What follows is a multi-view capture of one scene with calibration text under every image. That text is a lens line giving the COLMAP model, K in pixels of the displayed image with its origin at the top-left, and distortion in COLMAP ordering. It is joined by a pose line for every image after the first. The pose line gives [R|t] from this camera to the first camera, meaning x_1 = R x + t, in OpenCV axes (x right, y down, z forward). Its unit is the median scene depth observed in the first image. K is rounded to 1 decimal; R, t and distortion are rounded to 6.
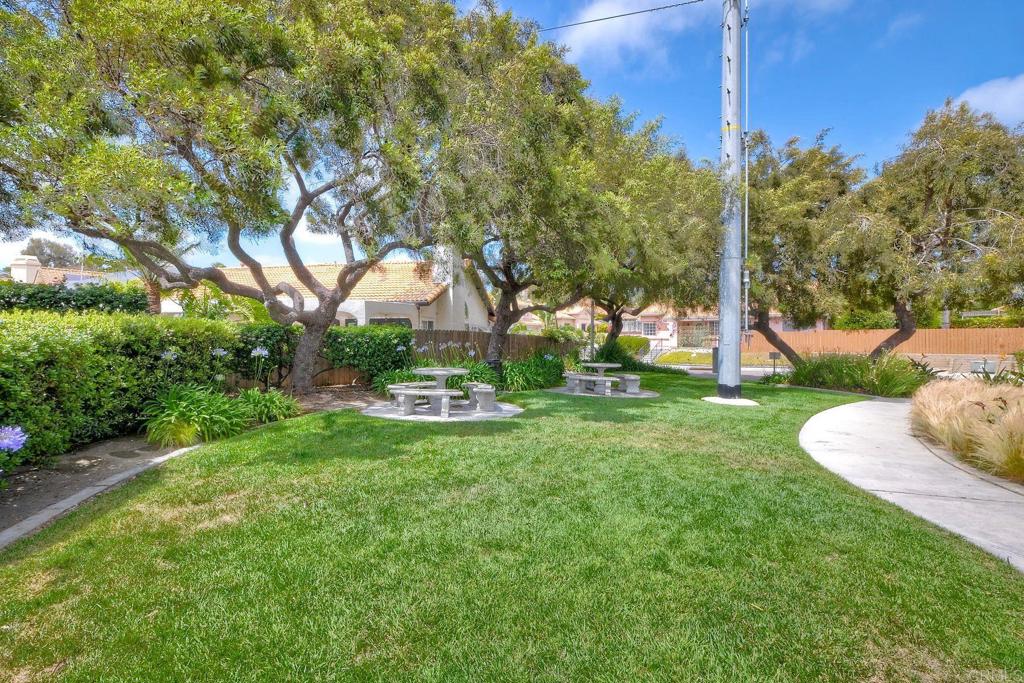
lens RADIAL K [[458.5, 0, 511.9], [0, 458.5, 336.9], [0, 0, 1]] dist [0.013593, 0.000013]
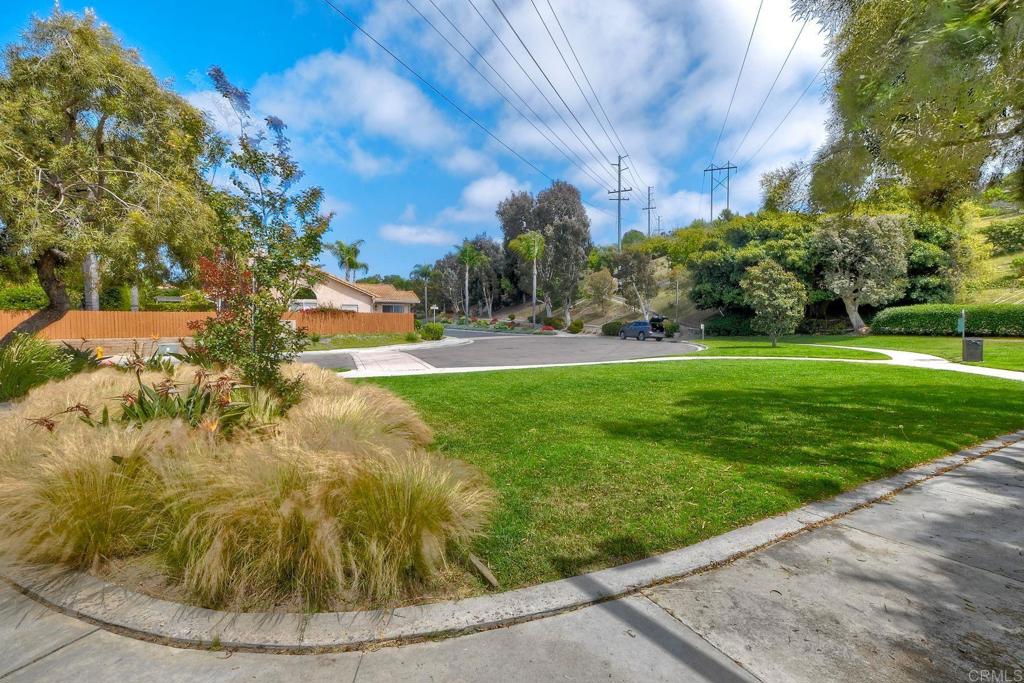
lens RADIAL K [[458.5, 0, 511.9], [0, 458.5, 336.9], [0, 0, 1]] dist [0.013593, 0.000013]
pose [[0.148327, -0.043227, 0.987993, 0.214792], [0.007902, 0.999064, 0.042525, 0.007647], [-0.988907, 0.001500, 0.148530, 0.156896]]
